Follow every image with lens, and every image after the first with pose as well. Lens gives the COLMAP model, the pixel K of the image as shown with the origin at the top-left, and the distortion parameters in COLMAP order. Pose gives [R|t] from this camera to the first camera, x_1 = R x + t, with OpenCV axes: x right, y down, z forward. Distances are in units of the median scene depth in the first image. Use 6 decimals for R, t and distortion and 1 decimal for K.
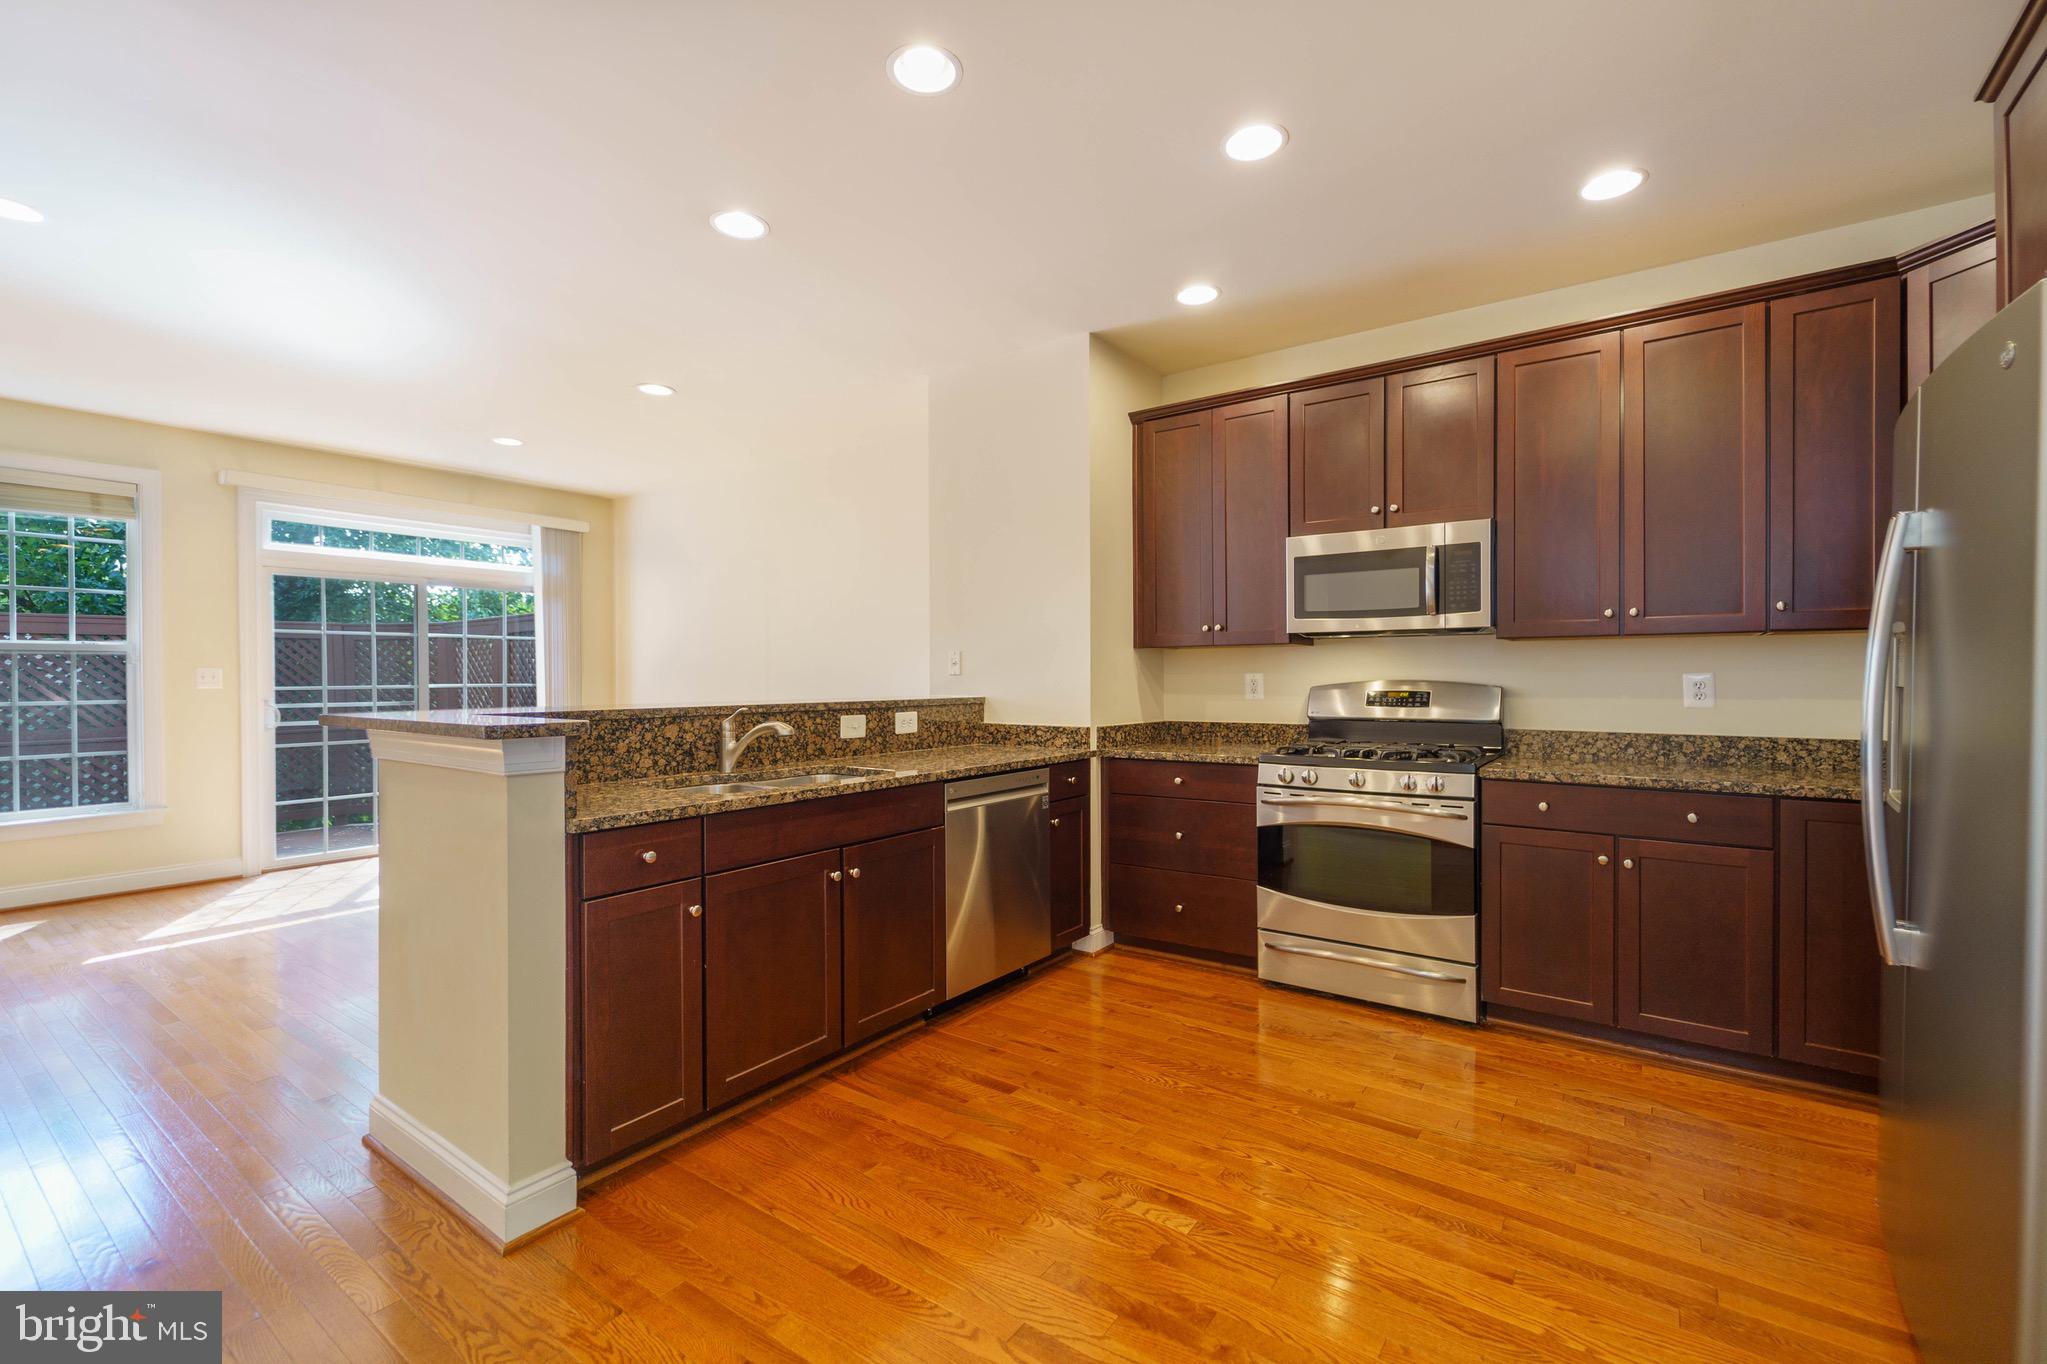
lens RADIAL K [[823.7, 0, 1027.7], [0, 823.7, 680.5], [0, 0, 1]] dist [0.000882, -0.000145]
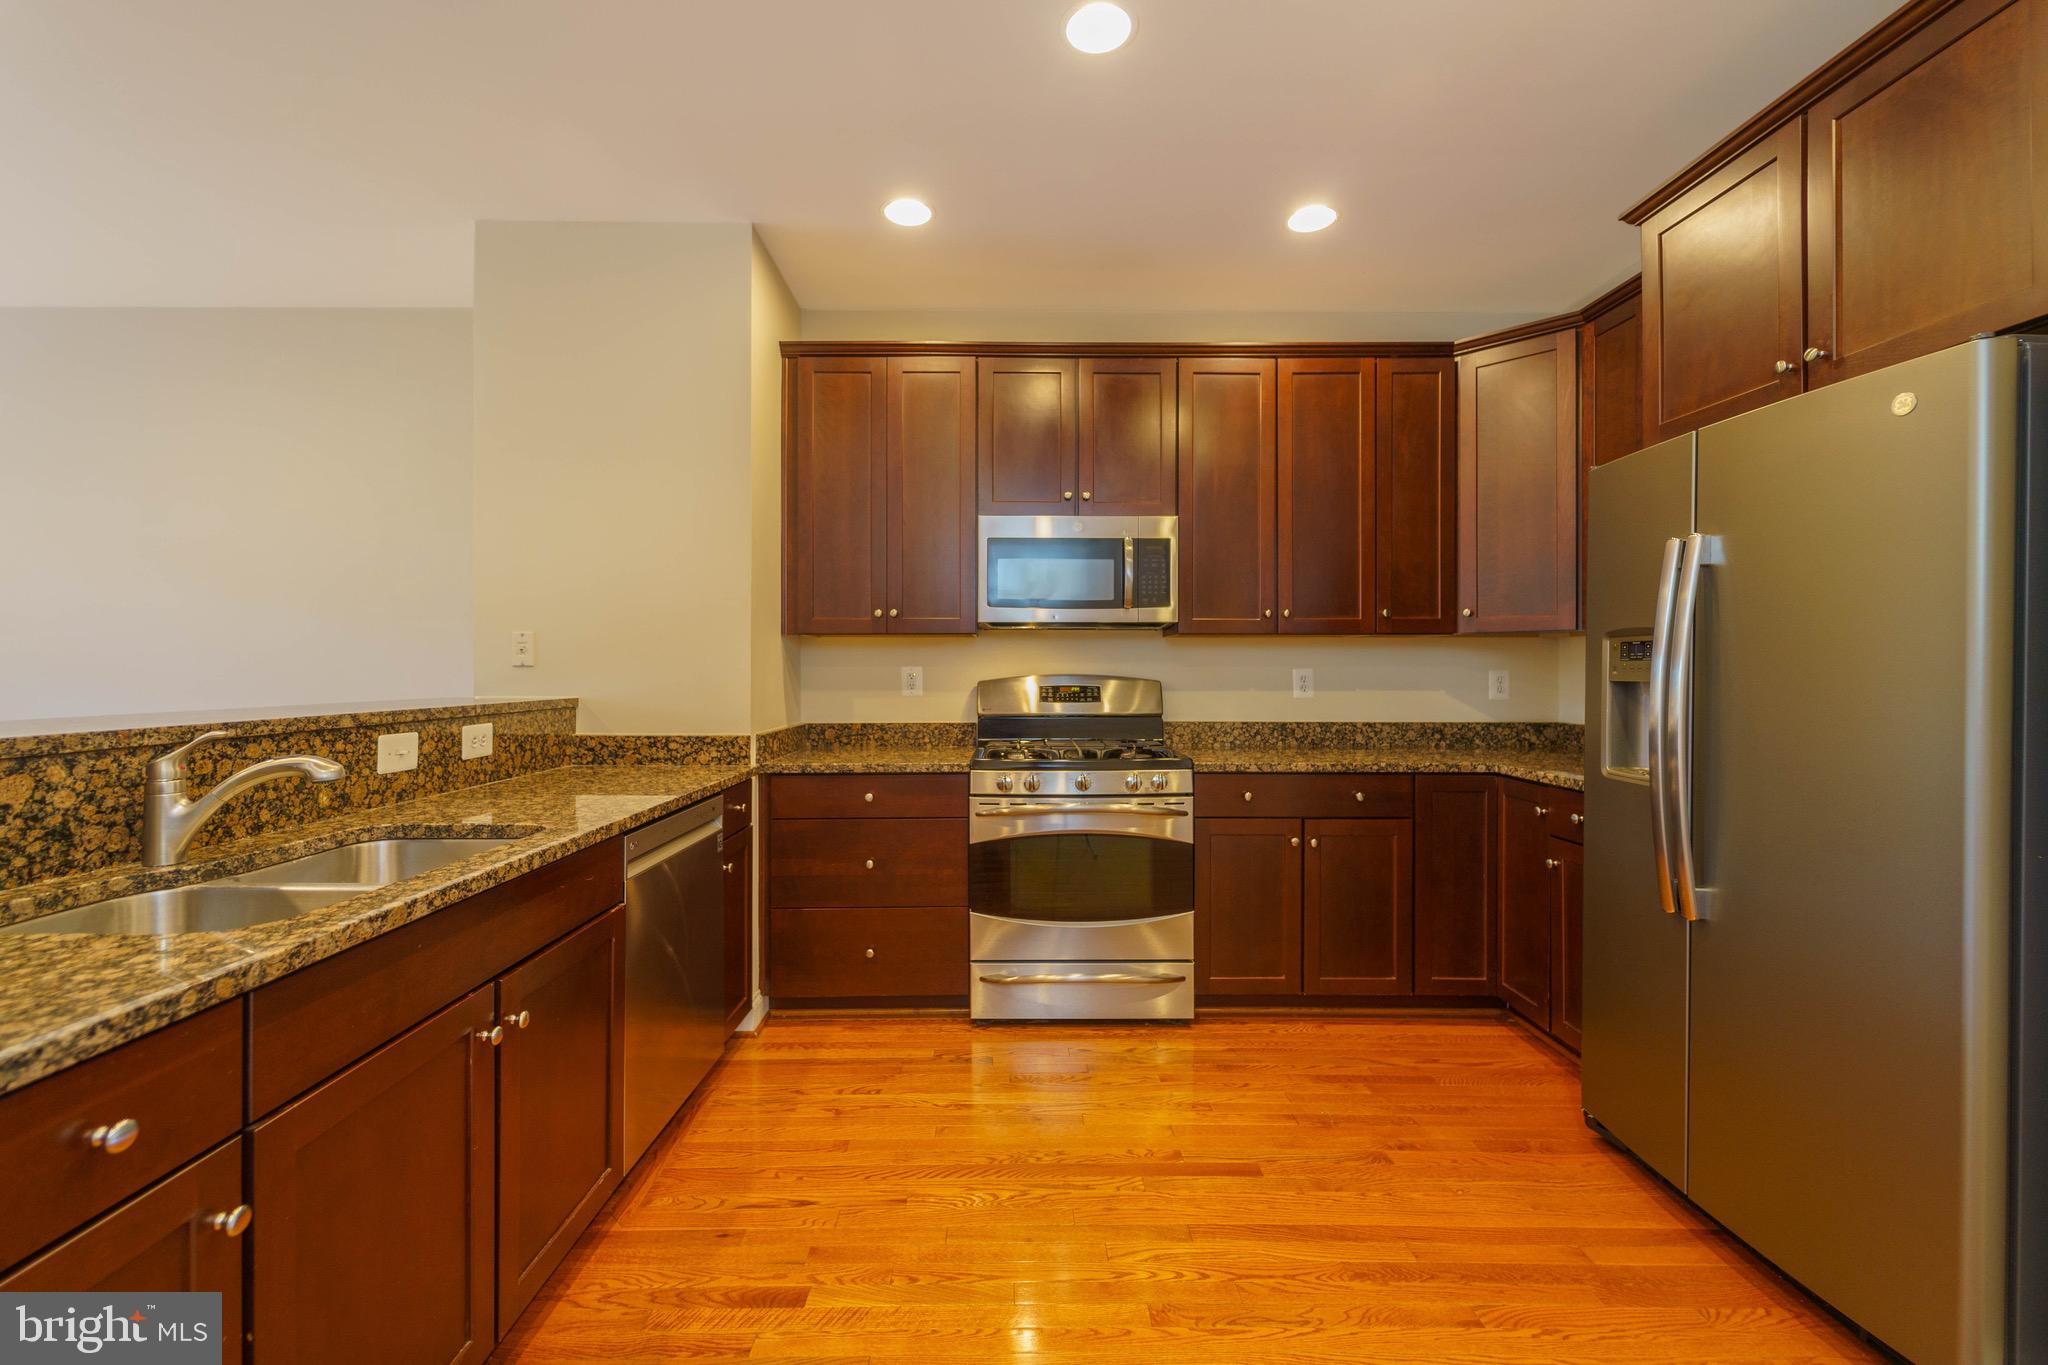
lens RADIAL K [[837.4, 0, 996.7], [0, 837.4, 664.1], [0, 0, 1]] dist [0.000844, -0.000092]
pose [[0.825169, 0.007164, 0.564840, -0.205695], [-0.000947, 0.999936, -0.011299, -0.001477], [-0.564885, 0.008789, 0.825123, 0.267293]]
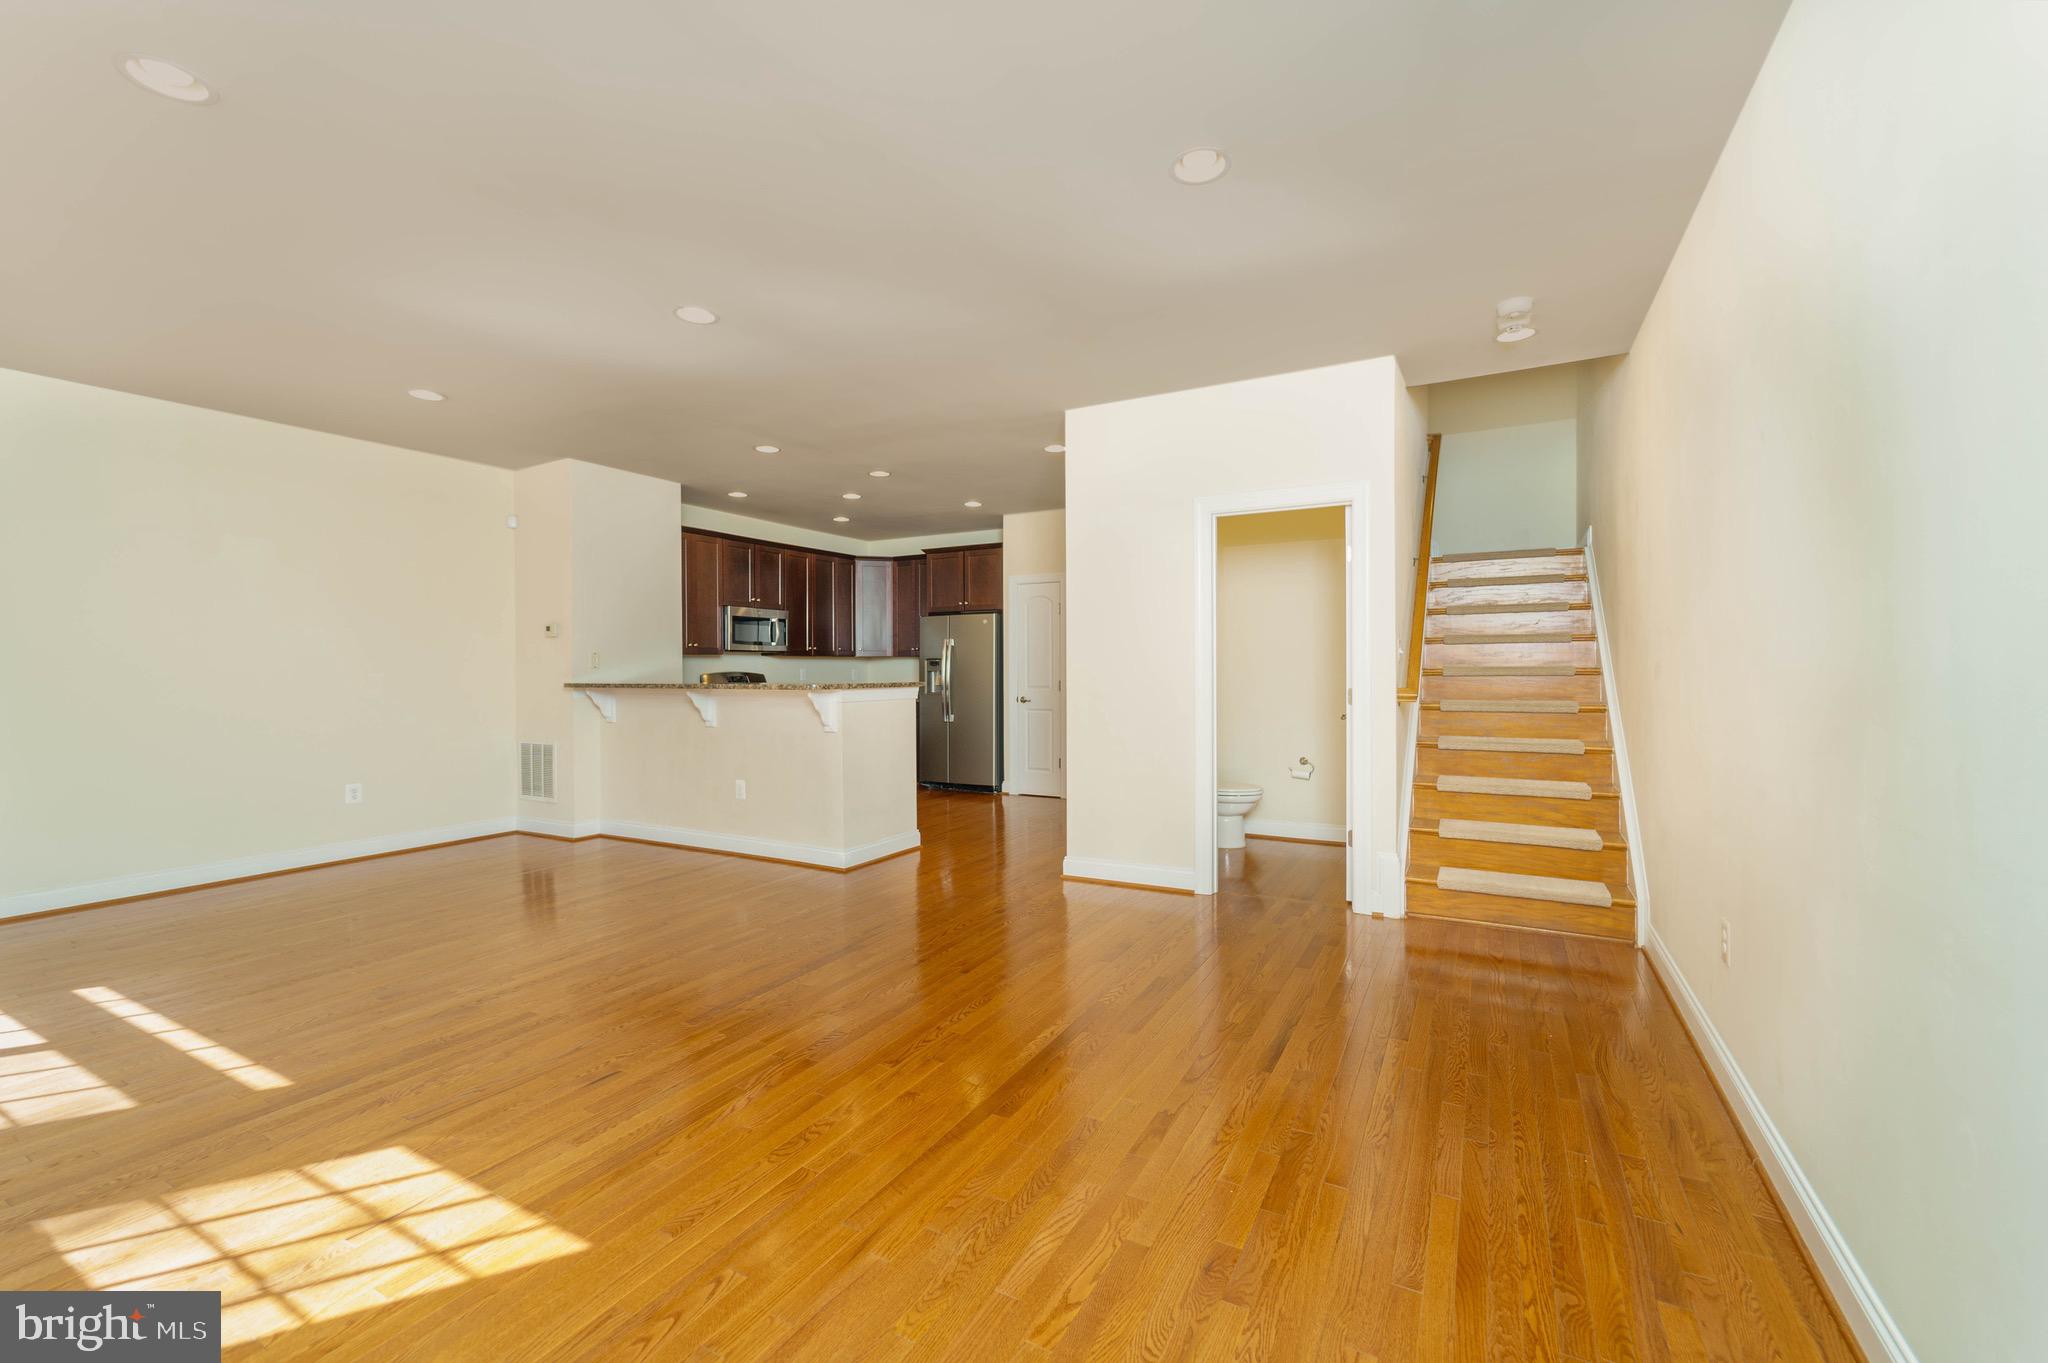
lens RADIAL K [[824.1, 0, 1028.2], [0, 824.1, 680.0], [0, 0, 1]] dist [0.000882, -0.000145]
pose [[-0.085324, -0.011738, 0.996284, -2.186021], [0.010891, 0.999860, 0.012713, 0.005040], [-0.996294, 0.011936, -0.085184, 0.438726]]
